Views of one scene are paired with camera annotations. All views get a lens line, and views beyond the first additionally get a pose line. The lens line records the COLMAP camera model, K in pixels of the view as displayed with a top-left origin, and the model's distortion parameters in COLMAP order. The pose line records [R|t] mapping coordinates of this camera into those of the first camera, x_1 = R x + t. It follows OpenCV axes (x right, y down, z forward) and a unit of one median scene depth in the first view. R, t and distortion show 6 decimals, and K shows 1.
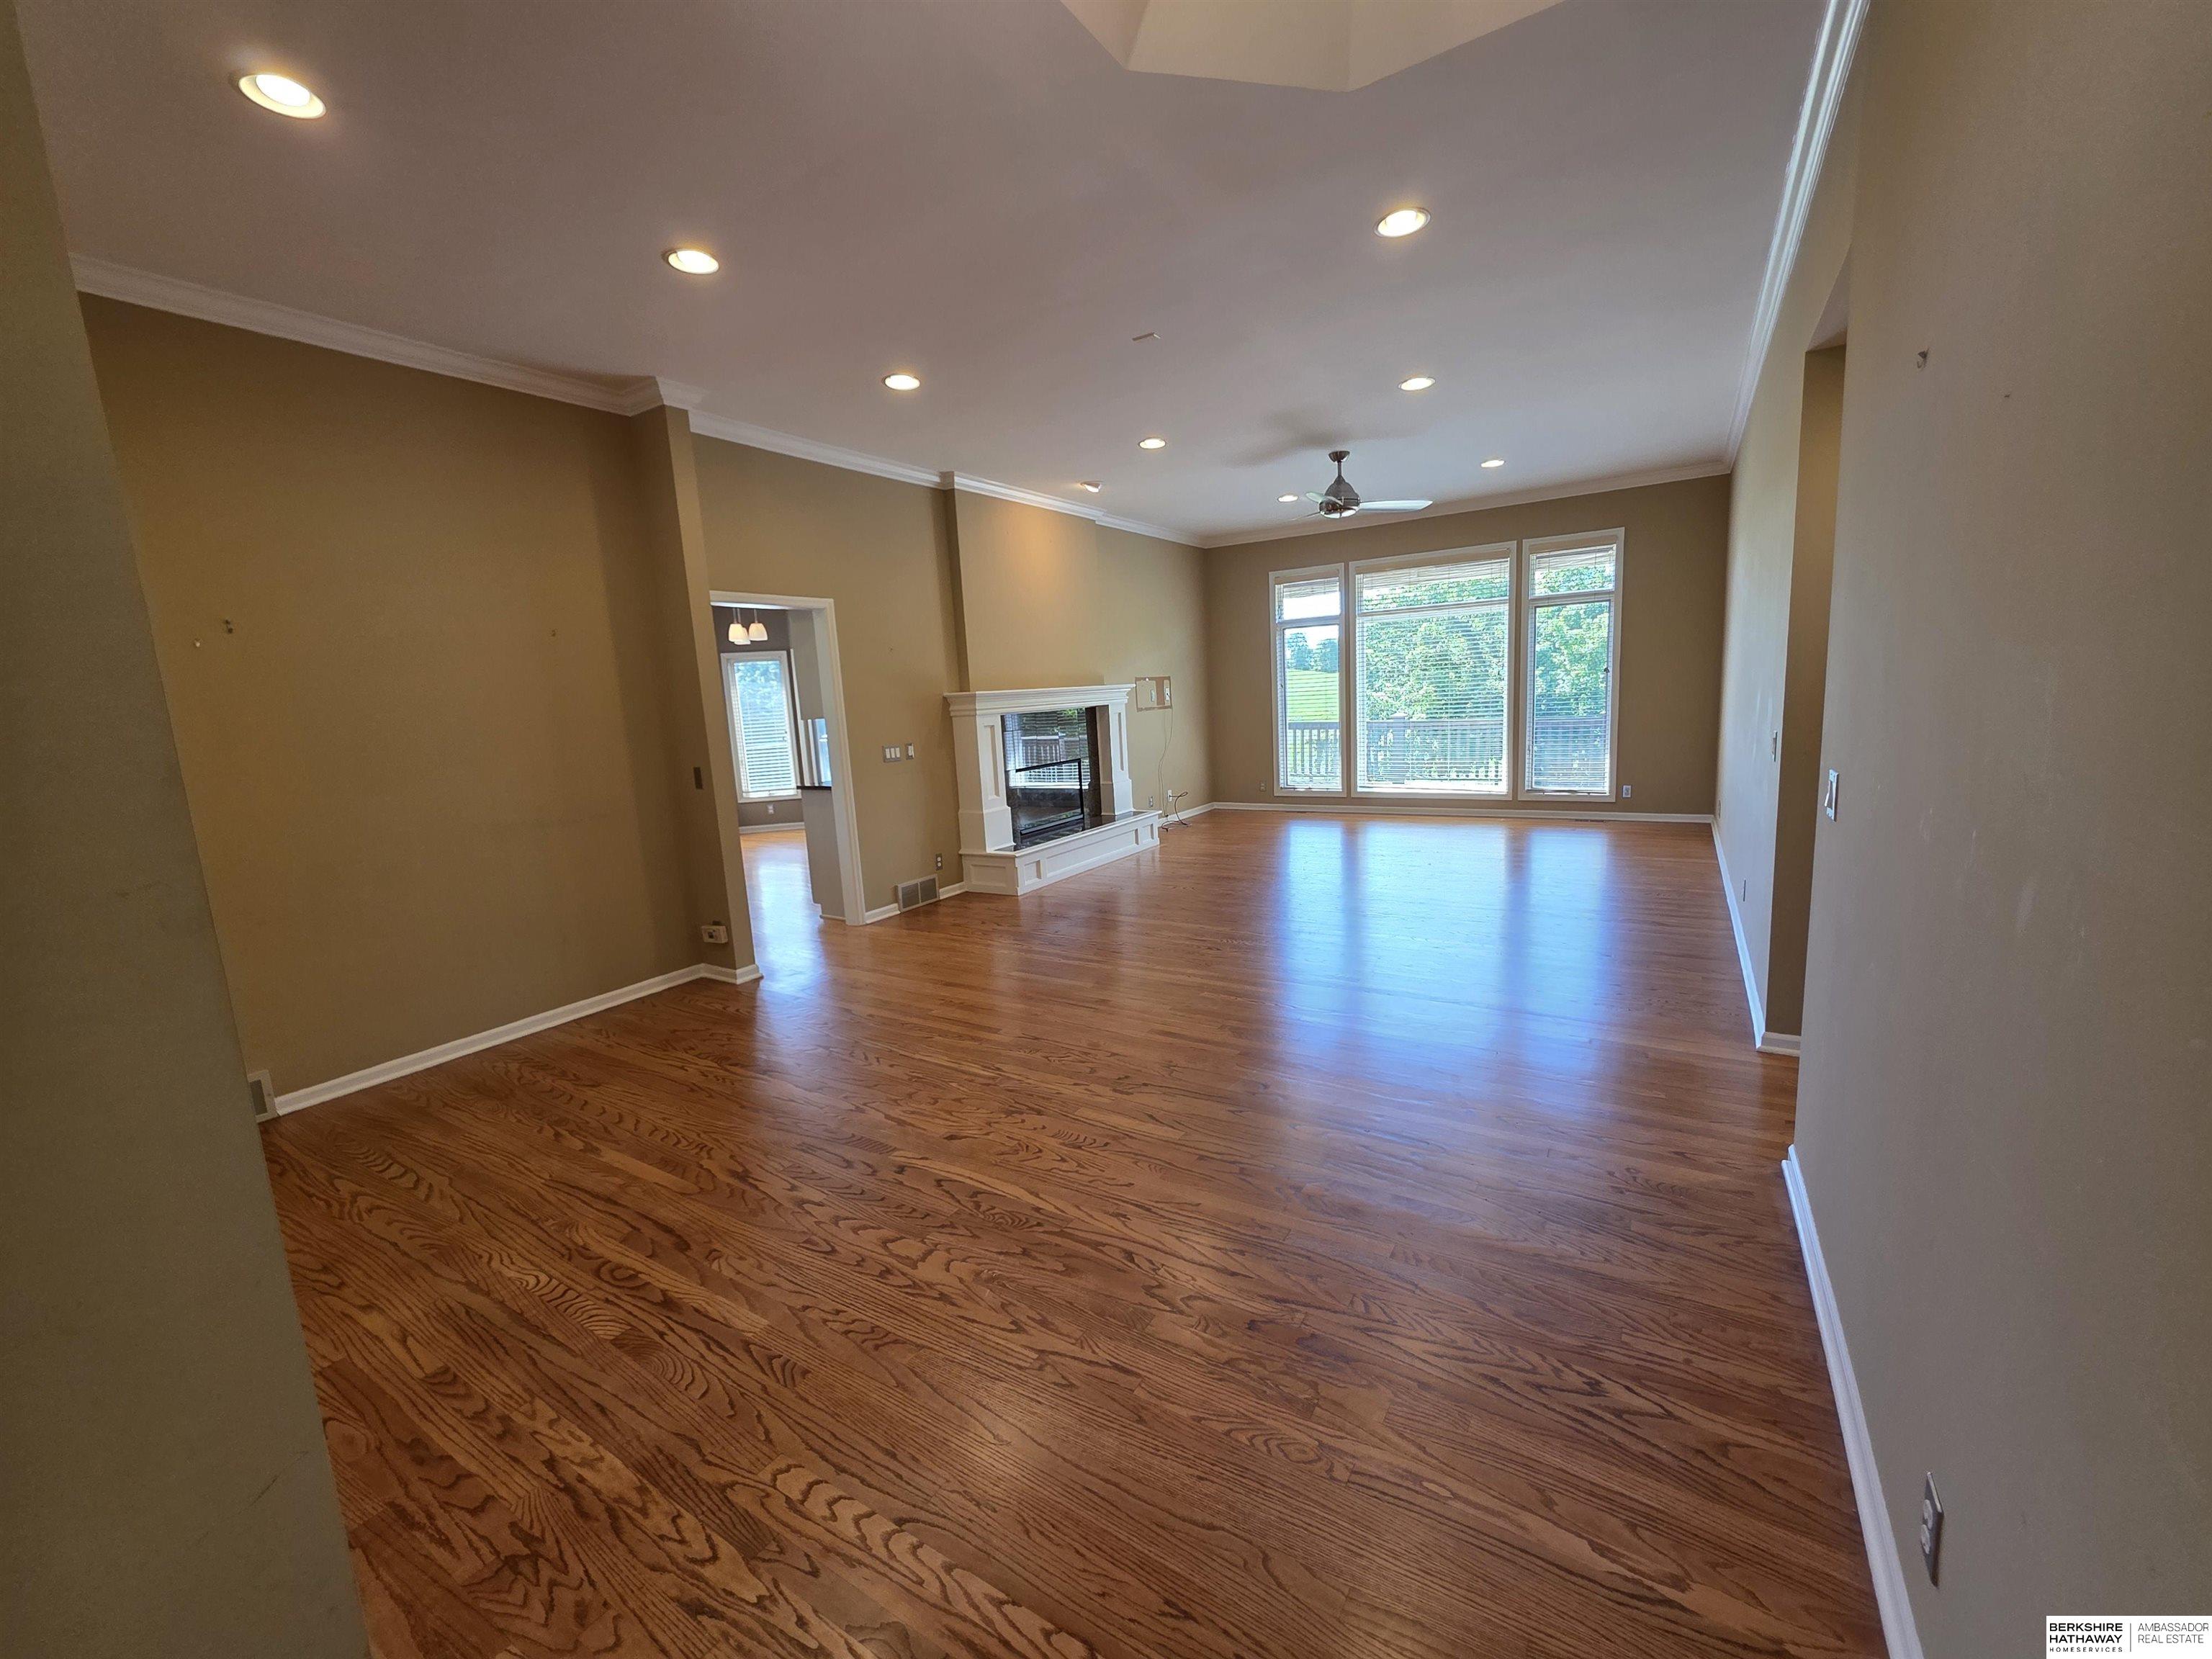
lens RADIAL K [[880.6, 0, 1108.8], [0, 880.6, 829.1], [0, 0, 1]] dist [0.002698, -0.001107]
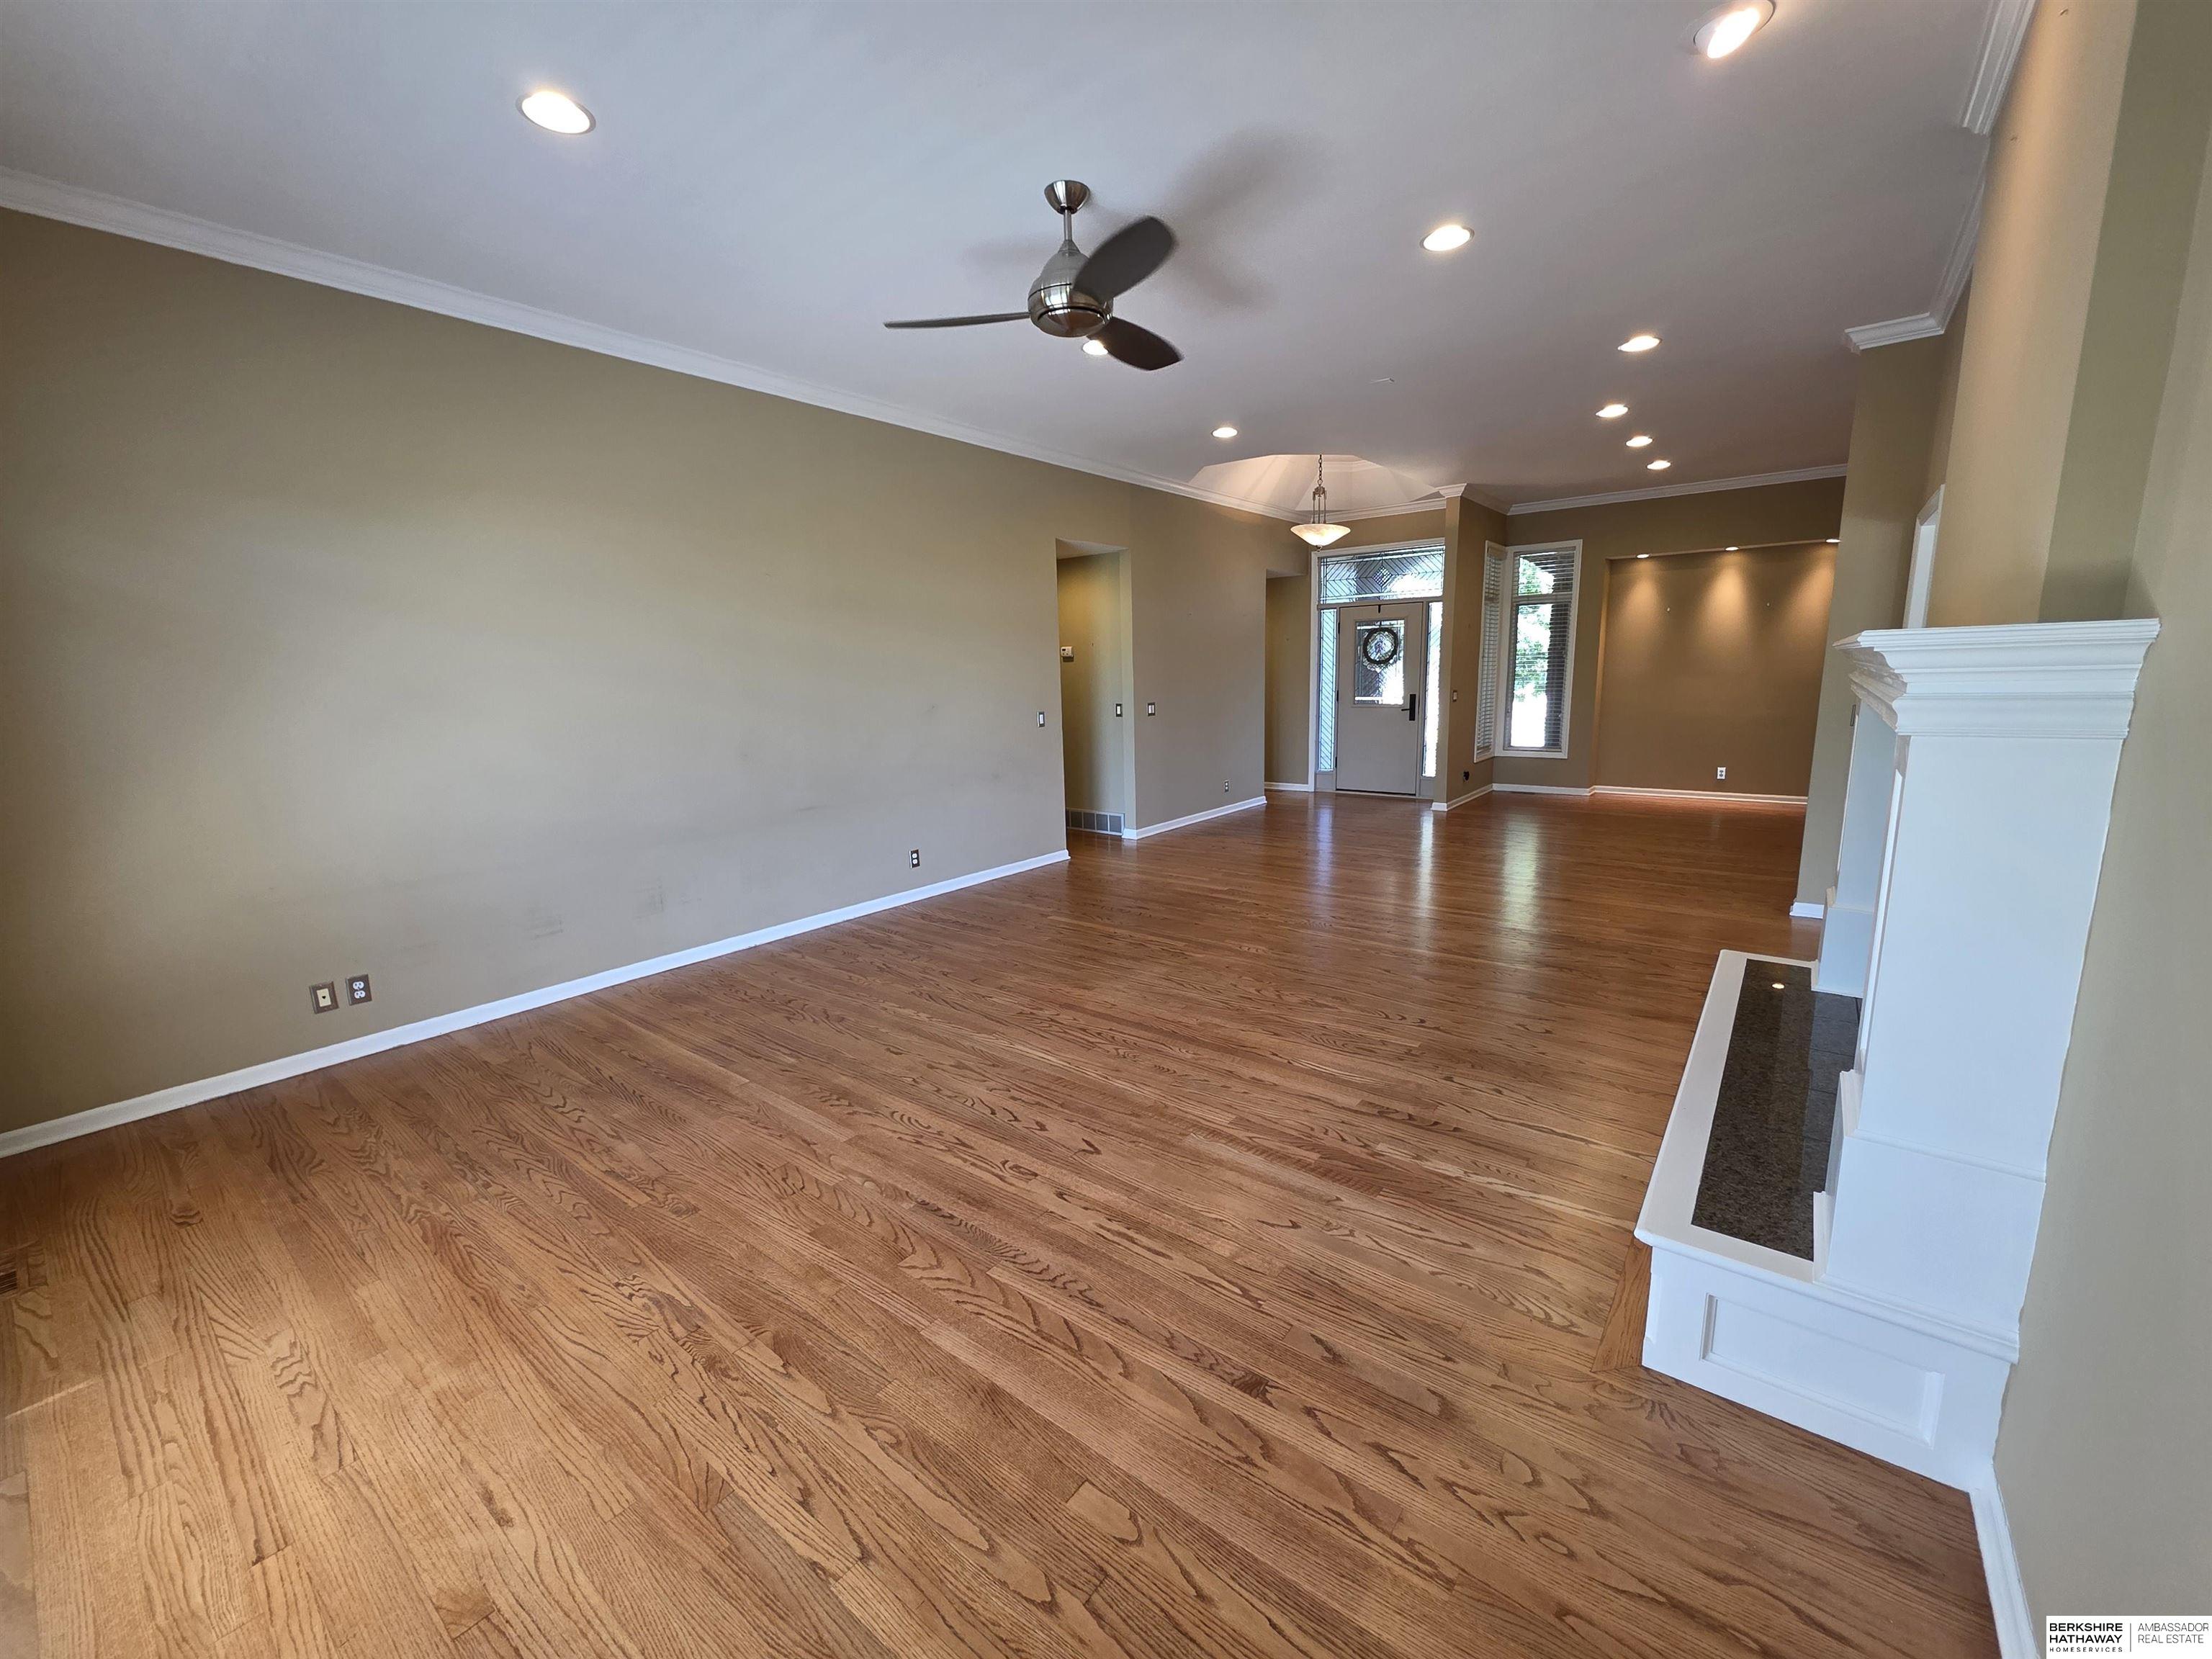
lens RADIAL K [[880.6, 0, 1107.5], [0, 880.6, 828.1], [0, 0, 1]] dist [0.002698, -0.001107]
pose [[-0.991443, 0.061837, 0.114961, 0.211347], [0.096134, 0.941652, 0.322567, -0.263397], [-0.088307, 0.330859, -0.939540, 1.577923]]
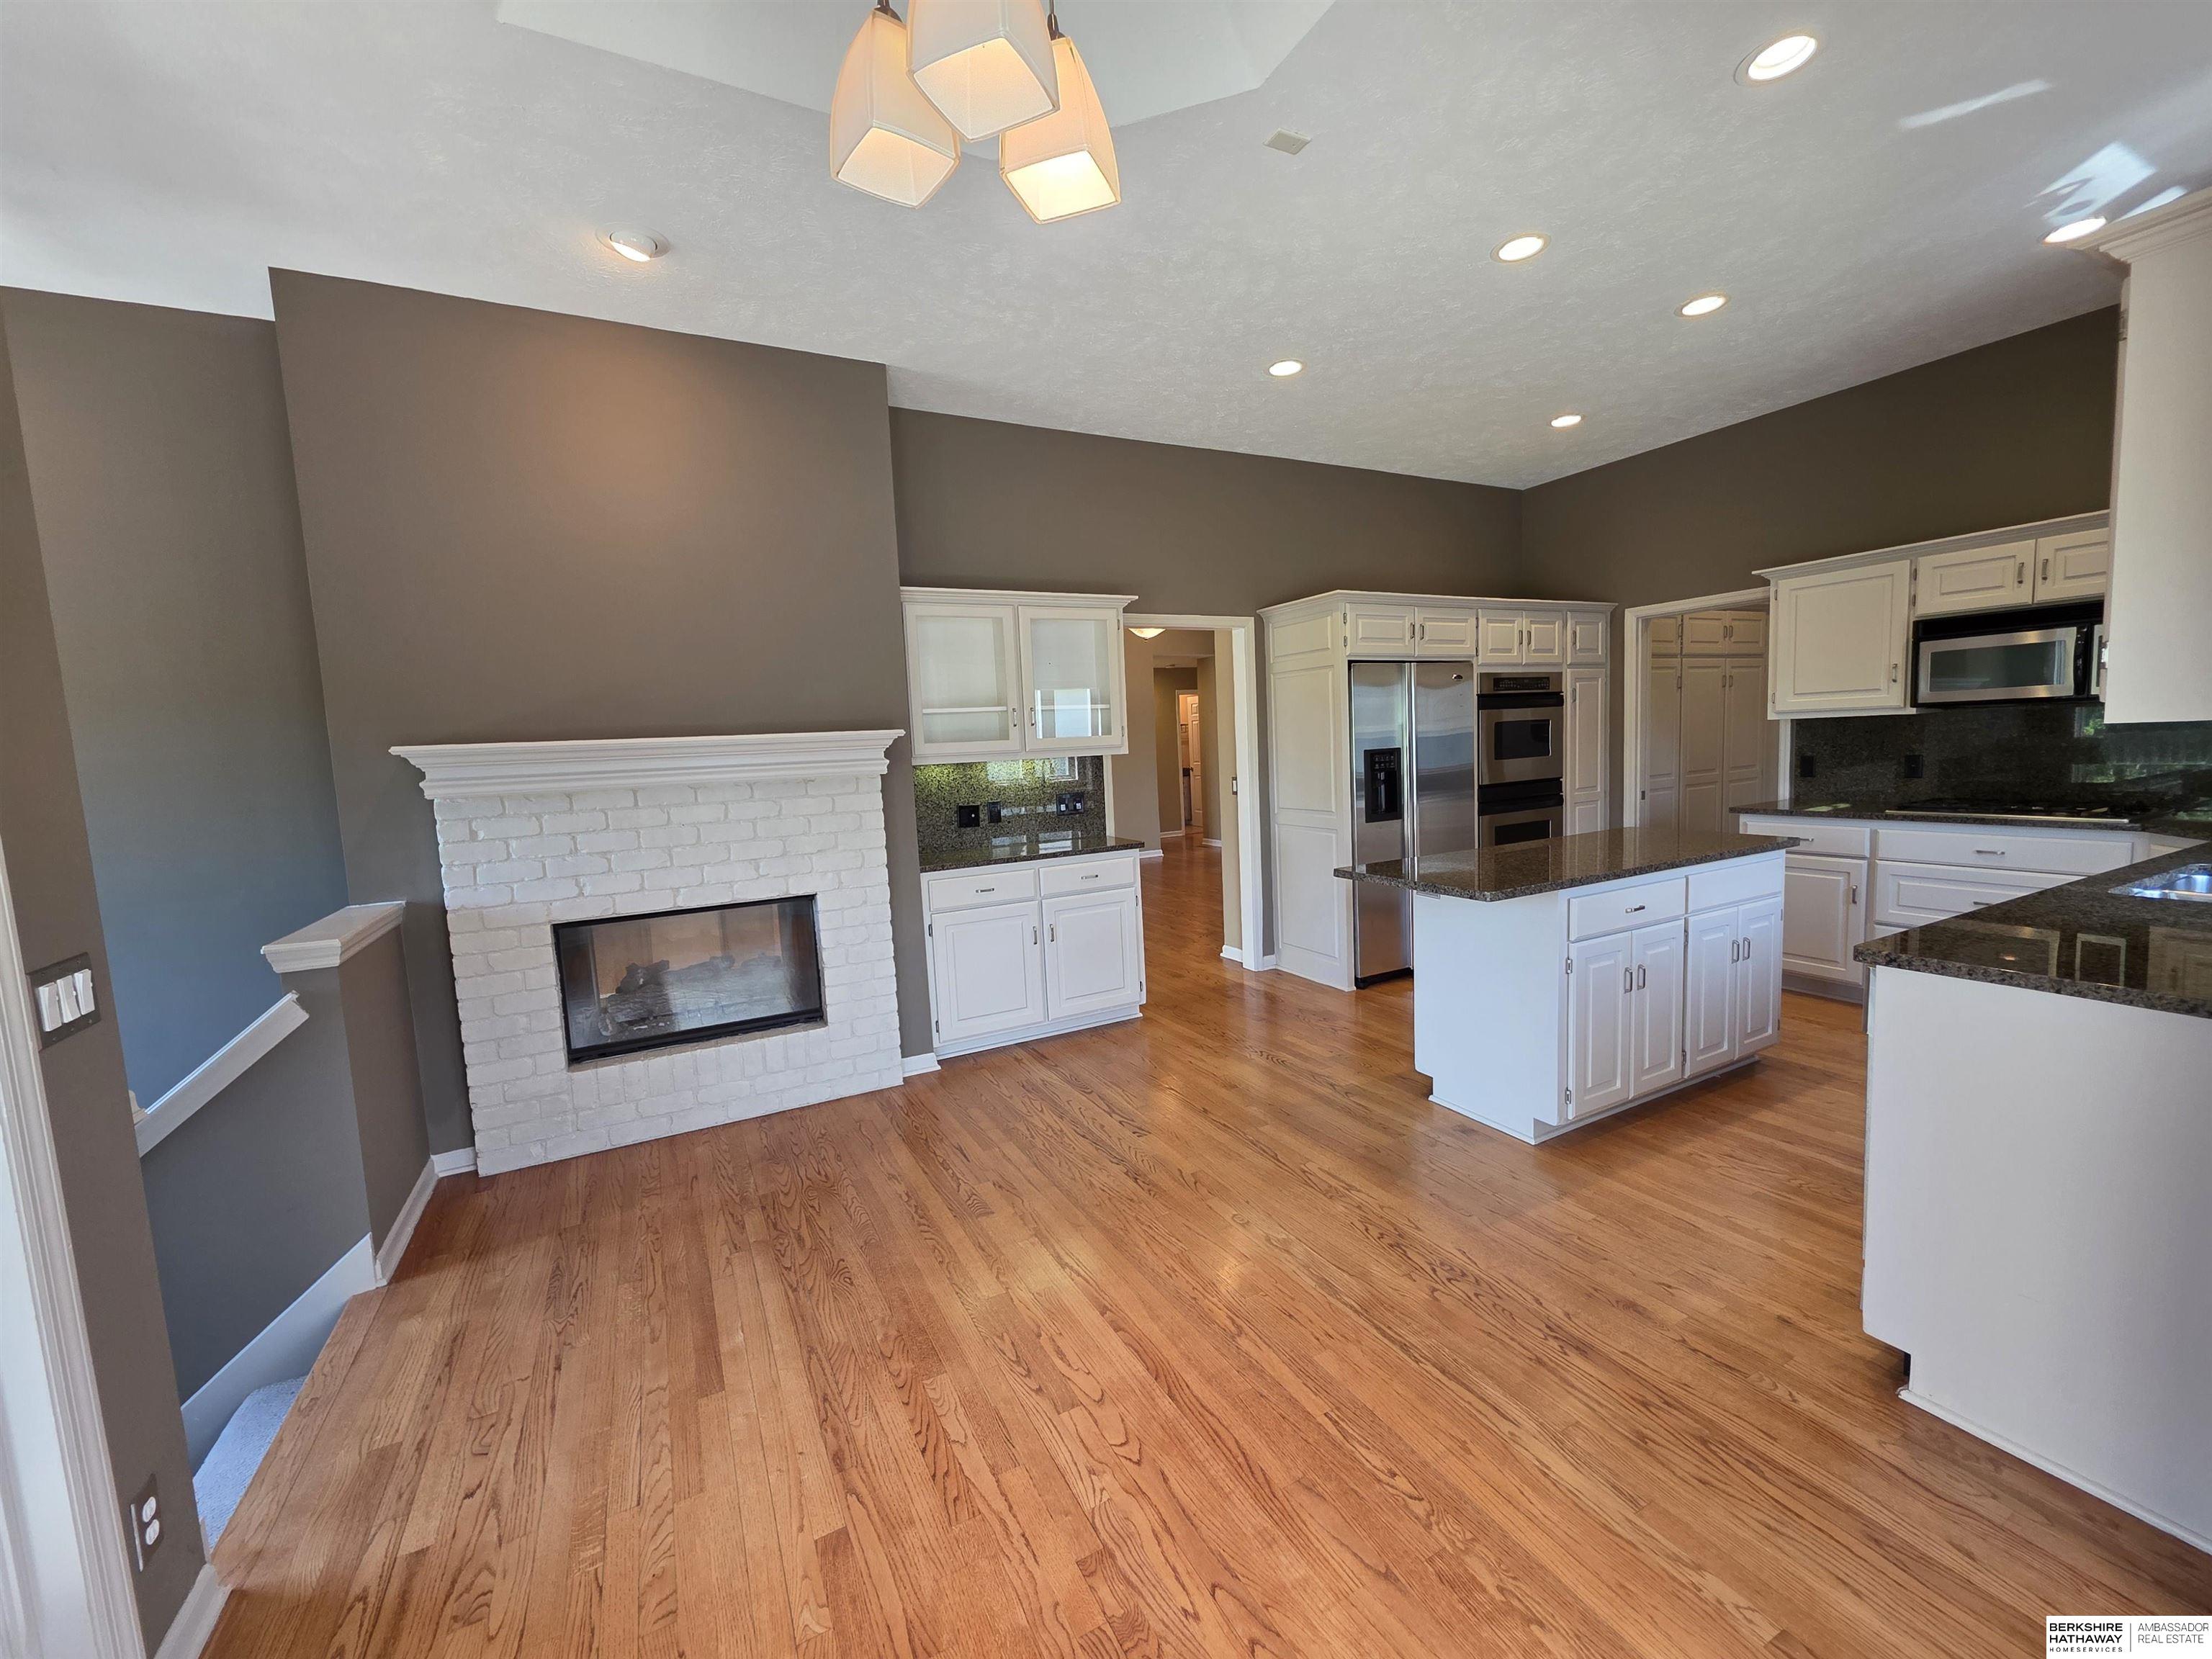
lens RADIAL K [[880.6, 0, 1109.1], [0, 880.6, 835.0], [0, 0, 1]] dist [0.002698, -0.001107]
pose [[-0.855903, 0.039772, 0.515604, -0.703078], [0.171579, 0.962401, 0.210584, -0.208640], [-0.487843, 0.268706, -0.830546, 1.592169]]
